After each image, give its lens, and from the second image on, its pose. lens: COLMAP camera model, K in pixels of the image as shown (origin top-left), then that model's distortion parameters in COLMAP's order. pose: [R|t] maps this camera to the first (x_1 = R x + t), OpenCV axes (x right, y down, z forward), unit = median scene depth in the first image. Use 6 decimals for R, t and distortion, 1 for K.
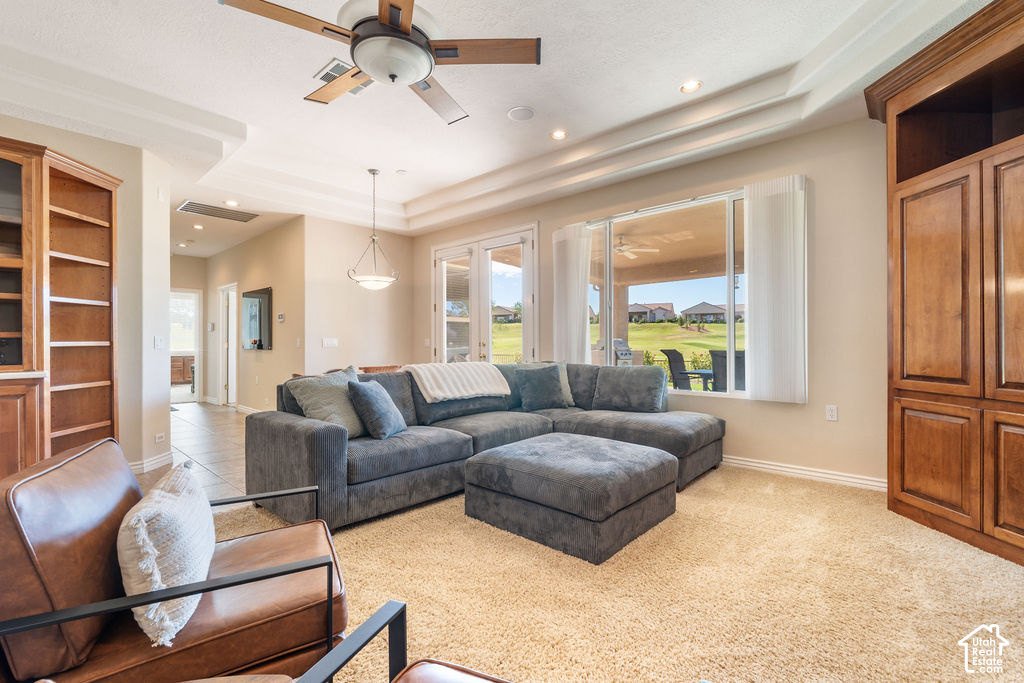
lens RADIAL K [[457.5, 0, 512.0], [0, 457.5, 341.5], [0, 0, 1]] dist [-0.002473, -0.000425]
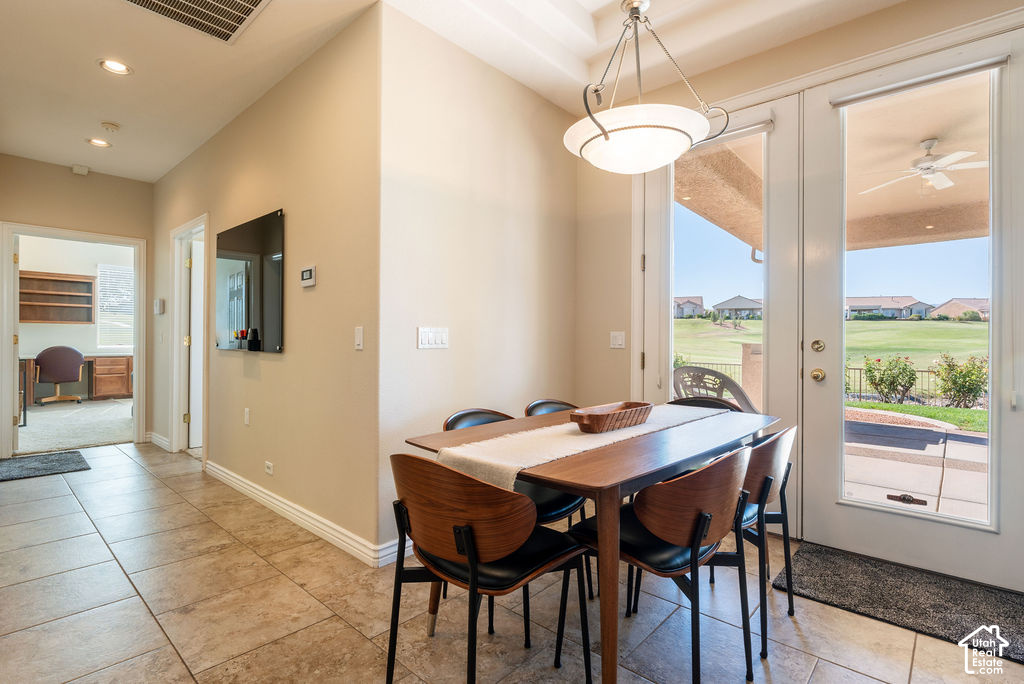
lens RADIAL K [[492.3, 0, 512.0], [0, 492.3, 342.0], [0, 0, 1]] dist [0.002202, 0.000082]
pose [[0.999954, 0.008964, 0.003550, -0.238100], [-0.008993, 0.999926, 0.008196, 0.001691], [-0.003476, -0.008228, 0.999960, 0.408673]]
